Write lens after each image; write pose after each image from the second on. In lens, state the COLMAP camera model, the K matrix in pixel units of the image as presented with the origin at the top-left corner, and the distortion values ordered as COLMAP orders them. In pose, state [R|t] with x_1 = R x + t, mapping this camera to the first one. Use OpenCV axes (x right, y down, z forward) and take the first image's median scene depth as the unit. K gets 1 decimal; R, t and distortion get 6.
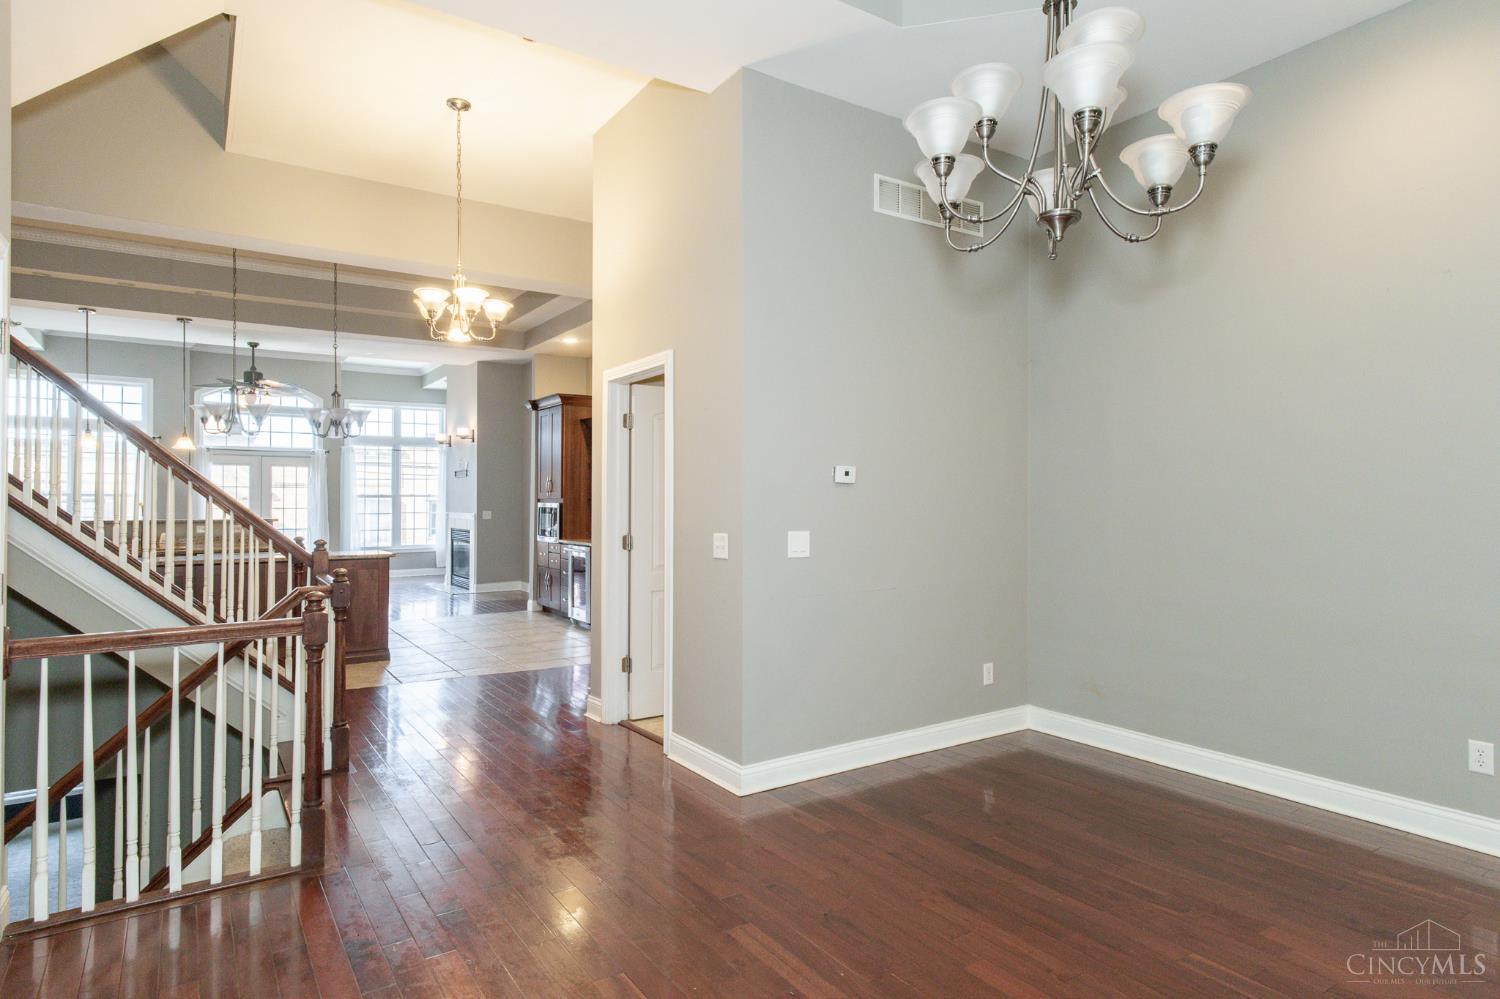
lens RADIAL K [[845.9, 0, 749.2], [0, 845.9, 495.8], [0, 0, 1]] dist [0.019216, -0.000238]
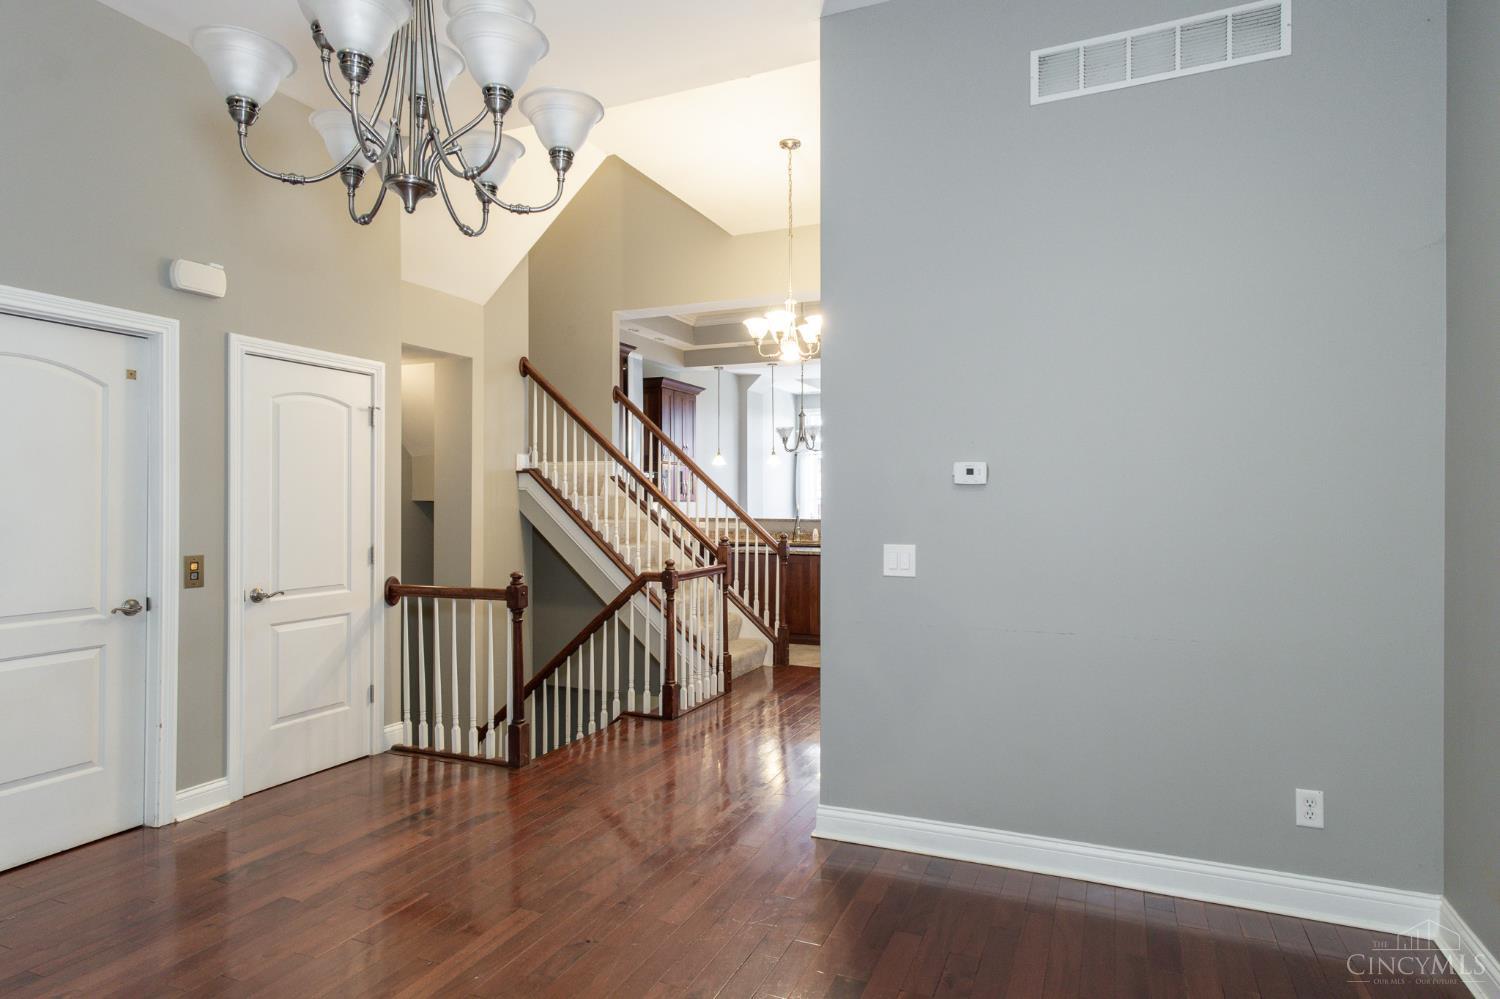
lens RADIAL K [[845.9, 0, 749.2], [0, 845.9, 504.0], [0, 0, 1]] dist [0.019216, -0.000238]
pose [[0.548700, 0.001276, -0.836019, 0.640524], [0.004179, 0.999982, 0.004269, -0.001175], [0.836009, -0.005836, 0.548685, 0.414212]]
